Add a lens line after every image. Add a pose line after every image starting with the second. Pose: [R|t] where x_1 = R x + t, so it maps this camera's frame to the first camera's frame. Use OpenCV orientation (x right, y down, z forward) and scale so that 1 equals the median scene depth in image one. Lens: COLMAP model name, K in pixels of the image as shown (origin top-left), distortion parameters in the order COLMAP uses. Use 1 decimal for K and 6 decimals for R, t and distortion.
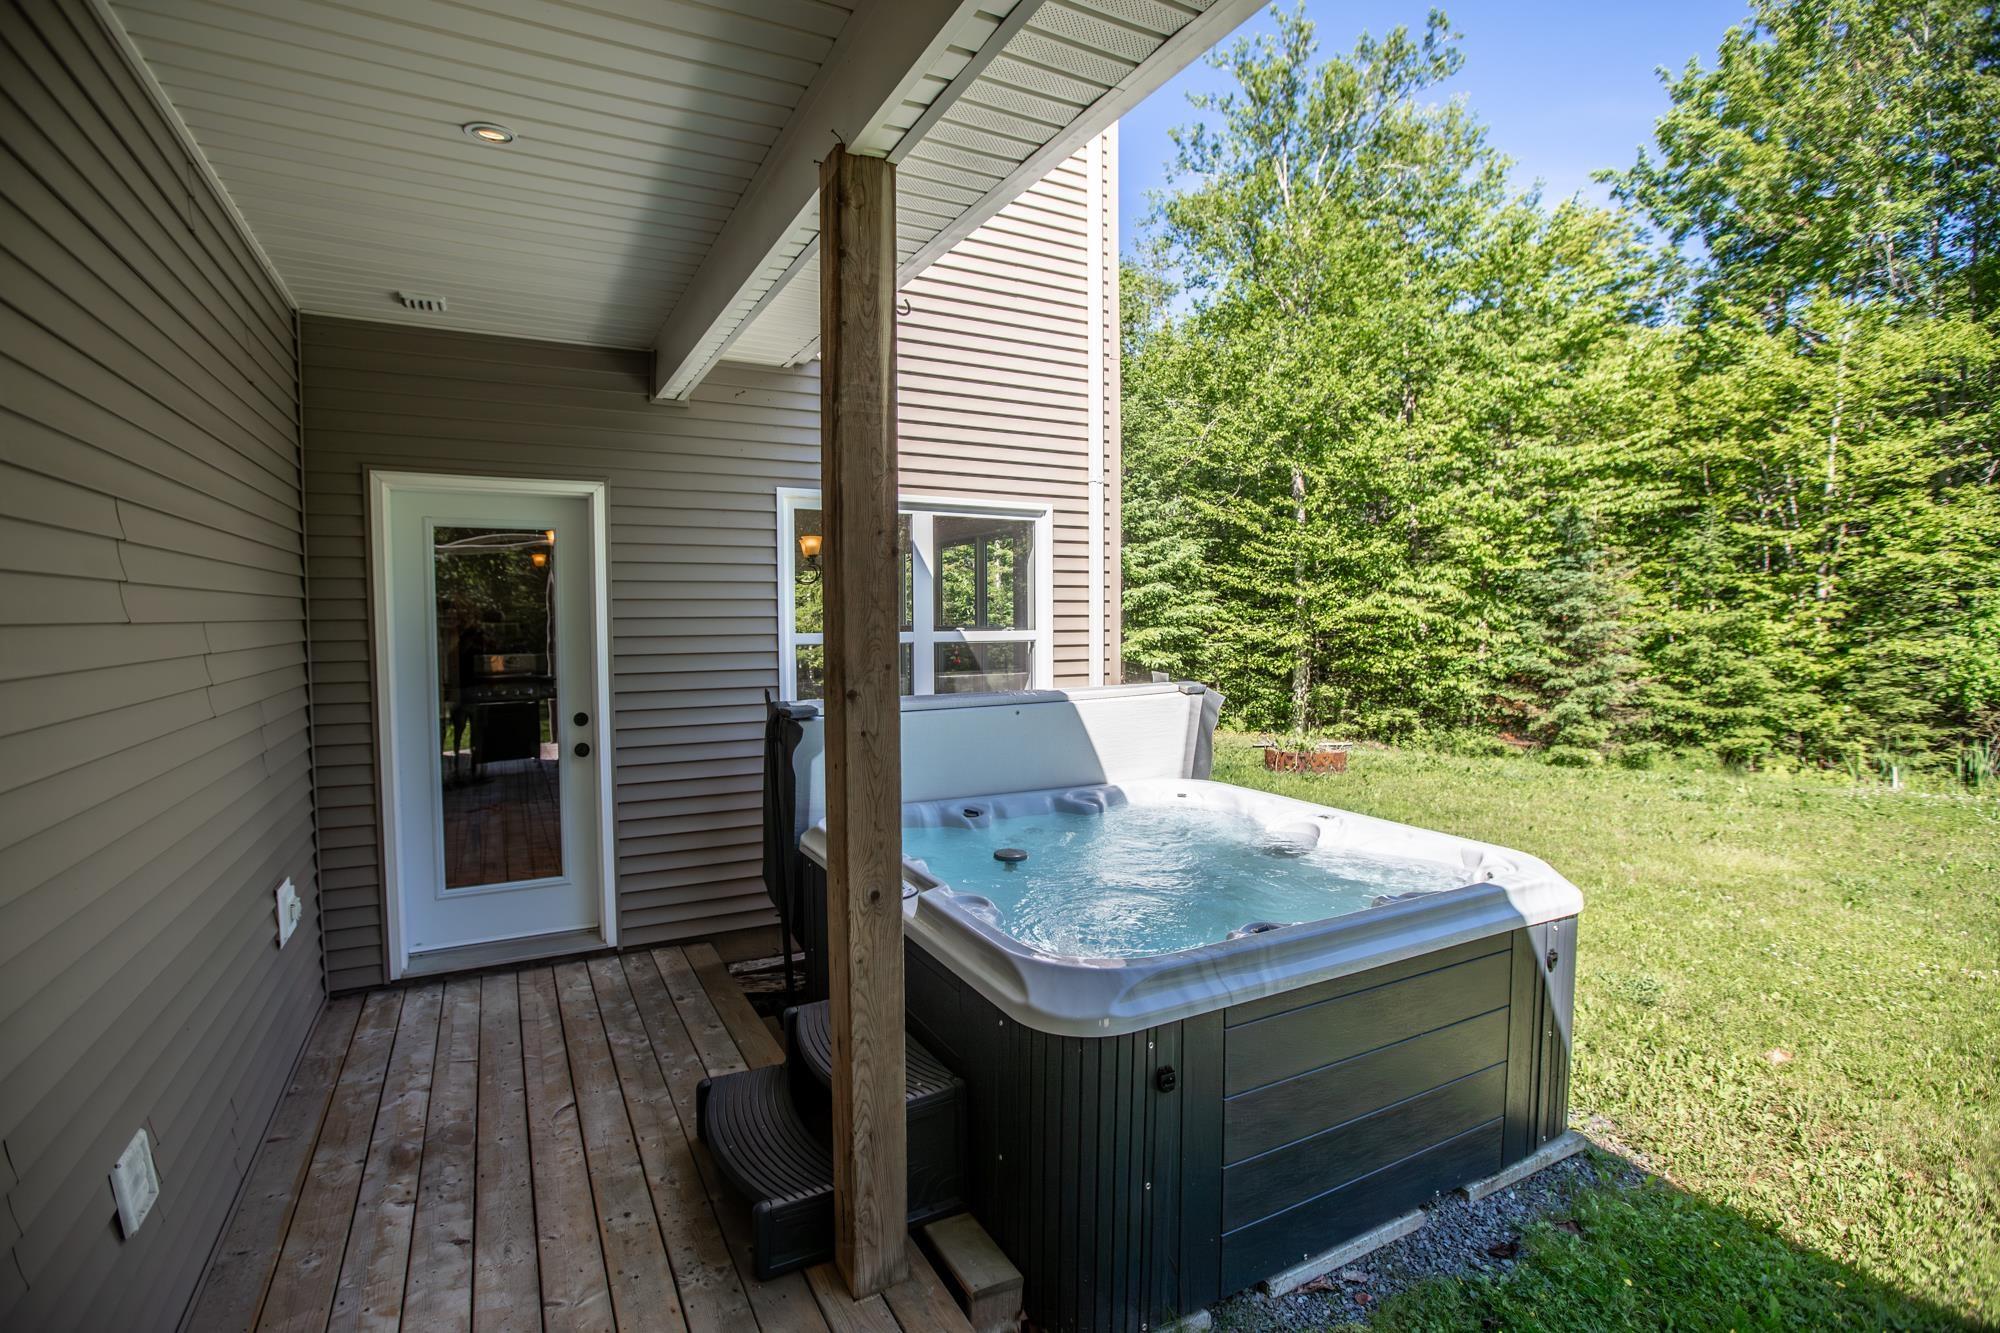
lens RADIAL K [[930.8, 0, 994.5], [0, 930.8, 669.3], [0, 0, 1]] dist [-0.035714, -0.000316]
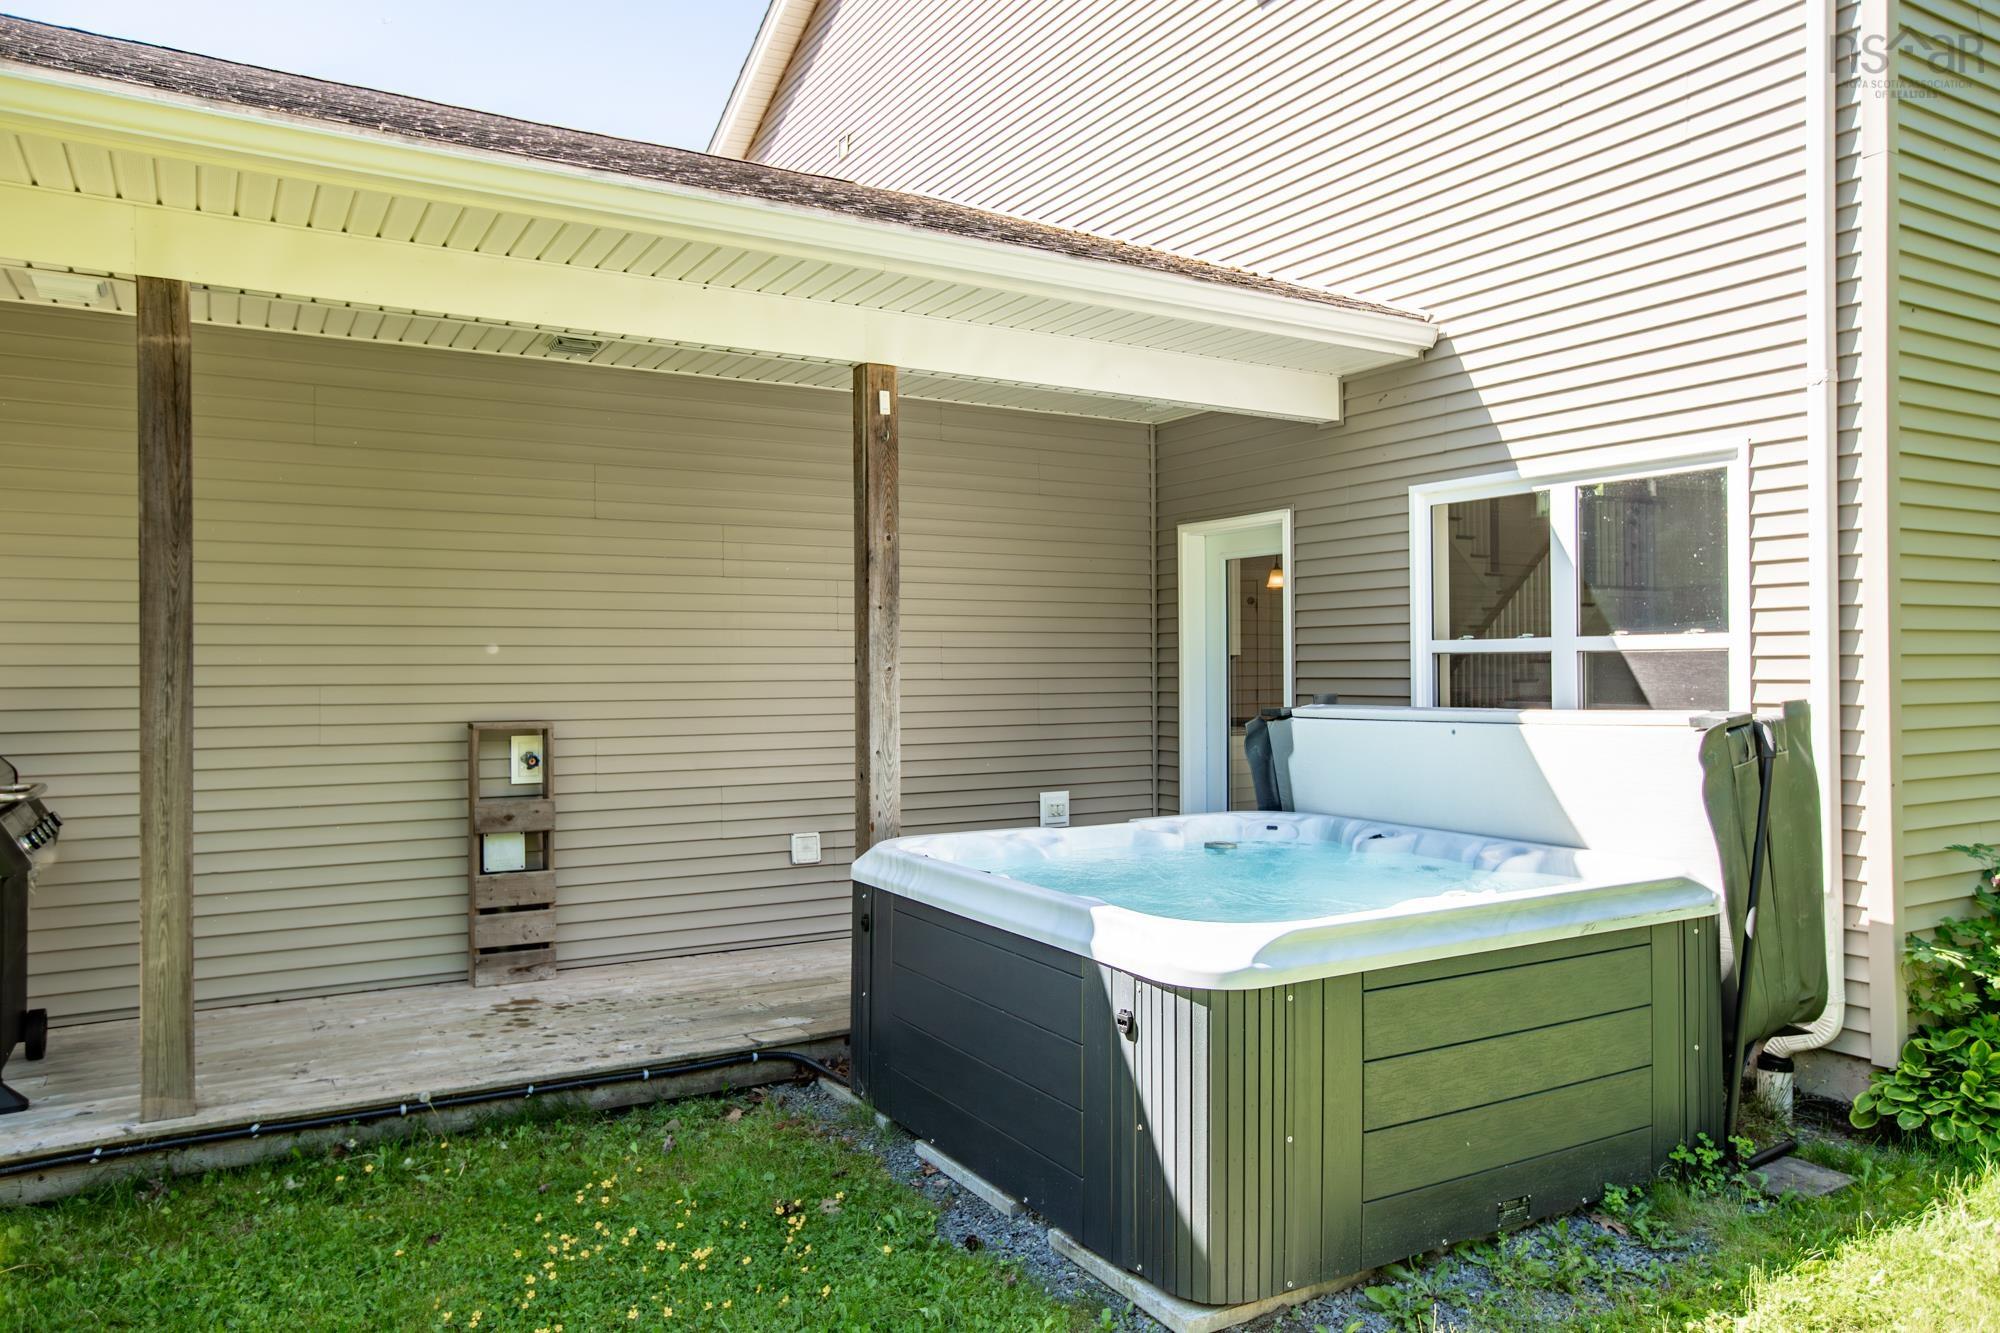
lens RADIAL K [[1384.8, 0, 999.2], [0, 1384.8, 664.1], [0, 0, 1]] dist [0.002974, 0.000353]
pose [[0.037111, 0.002827, -0.999307, 1.276579], [-0.052946, 0.998597, 0.000859, 0.007409], [0.997908, 0.052877, 0.037208, 0.583786]]
